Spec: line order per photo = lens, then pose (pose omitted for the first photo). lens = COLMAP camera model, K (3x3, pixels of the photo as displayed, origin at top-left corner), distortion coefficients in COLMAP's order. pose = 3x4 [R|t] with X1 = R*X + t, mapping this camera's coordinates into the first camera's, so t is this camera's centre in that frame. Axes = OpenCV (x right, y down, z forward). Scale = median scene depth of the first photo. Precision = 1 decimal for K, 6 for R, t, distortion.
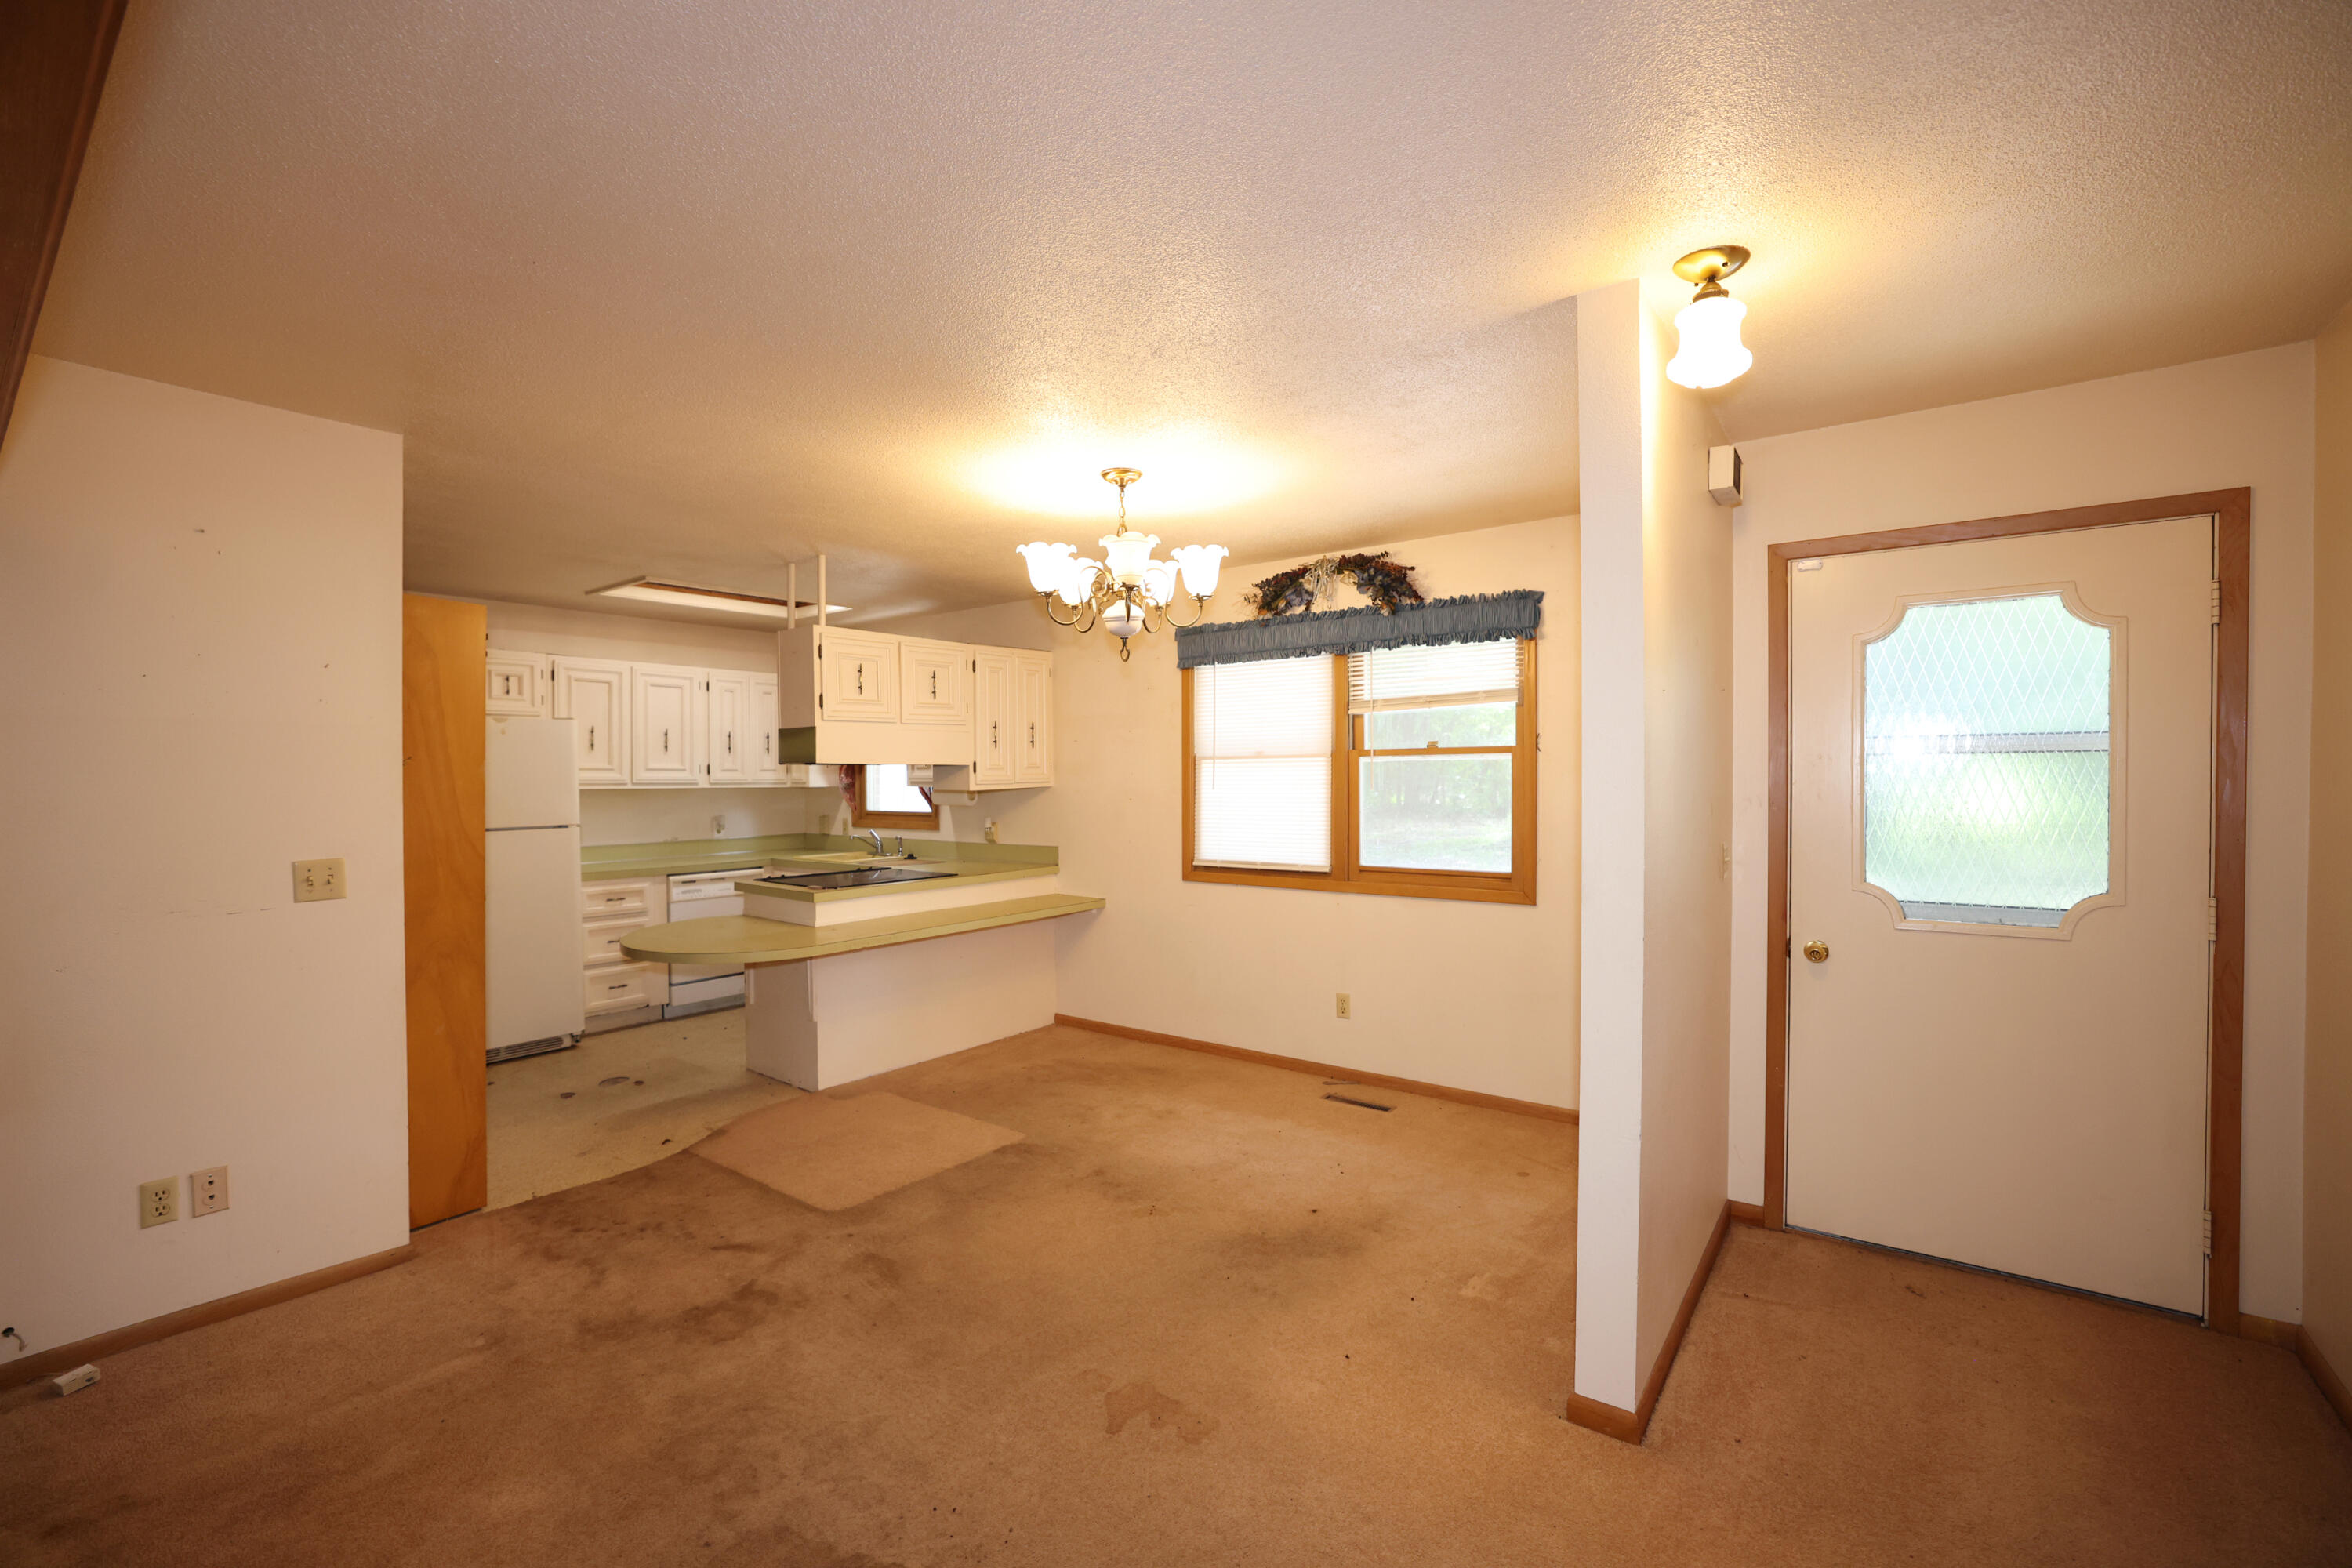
lens RADIAL K [[1003.7, 0, 1169.4], [0, 1003.7, 791.3], [0, 0, 1]] dist [-0.049401, 0.017119]
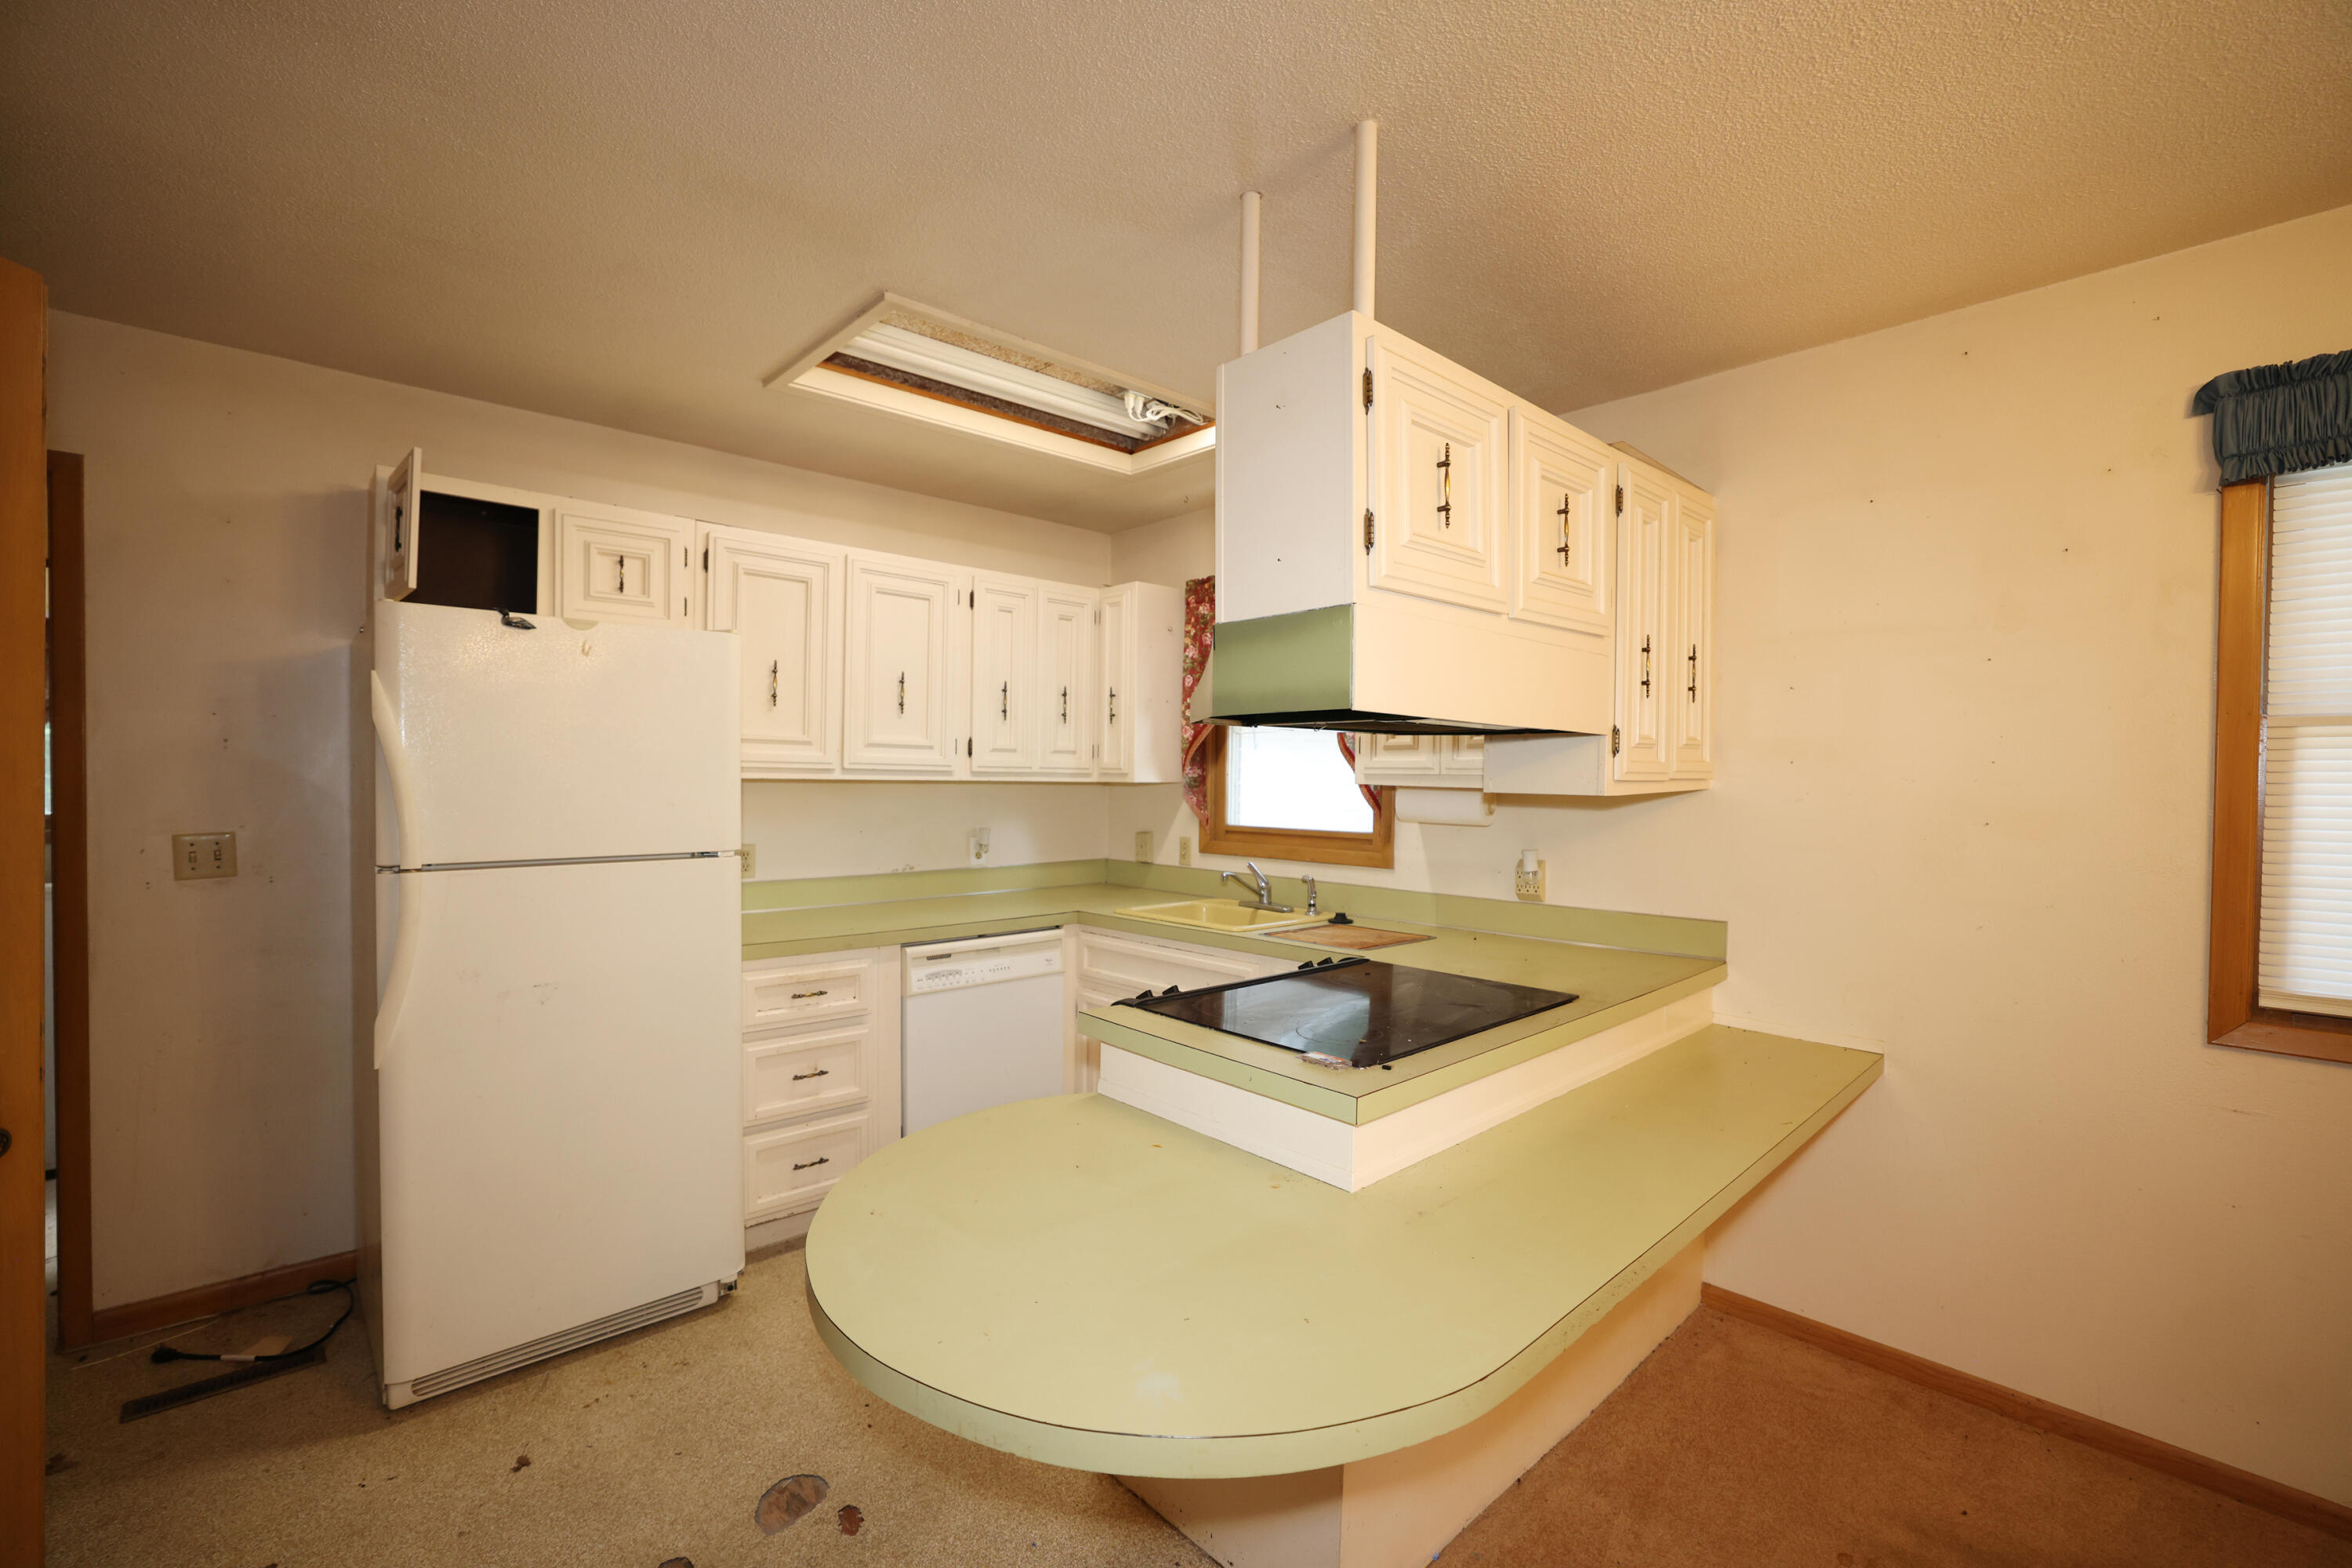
lens RADIAL K [[1003.7, 0, 1169.4], [0, 1003.7, 791.3], [0, 0, 1]] dist [-0.049401, 0.017119]
pose [[0.984397, 0.018800, -0.174956, -0.270789], [-0.019318, 0.999813, -0.001261, 0.001382], [0.174899, 0.004621, 0.984575, 0.494014]]
